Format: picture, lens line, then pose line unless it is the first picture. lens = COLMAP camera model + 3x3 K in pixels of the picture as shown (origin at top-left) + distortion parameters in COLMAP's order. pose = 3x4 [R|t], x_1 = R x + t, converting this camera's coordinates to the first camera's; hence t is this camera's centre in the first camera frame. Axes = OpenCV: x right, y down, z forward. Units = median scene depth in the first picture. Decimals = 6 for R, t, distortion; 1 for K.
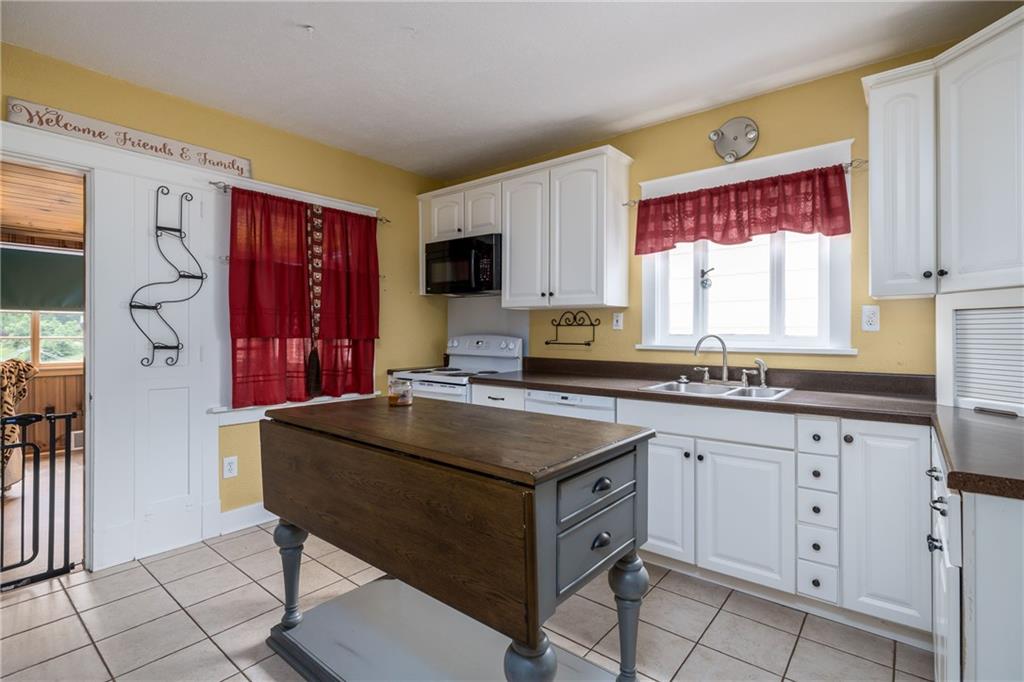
lens RADIAL K [[488.5, 0, 512.4], [0, 488.5, 334.2], [0, 0, 1]] dist [-0.005080, -0.000661]
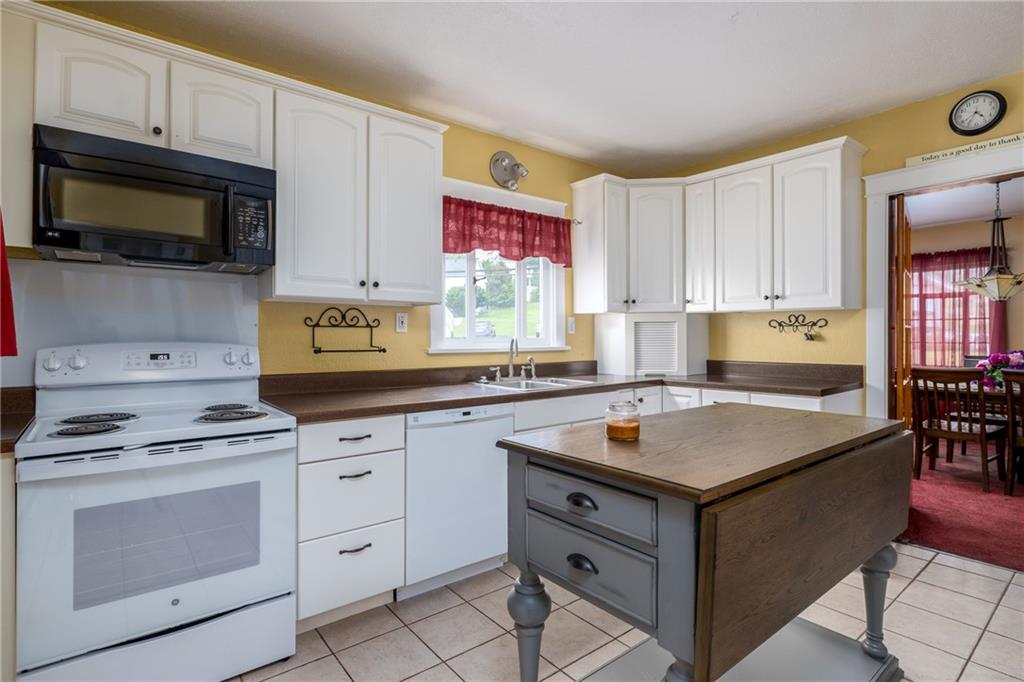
lens RADIAL K [[509.5, 0, 515.1], [0, 509.5, 337.0], [0, 0, 1]] dist [-0.000960, -0.000458]
pose [[0.205630, -0.006710, 0.978607, -0.703062], [0.004586, 0.999972, 0.005893, -0.006453], [-0.978619, 0.003276, 0.205655, 0.699840]]
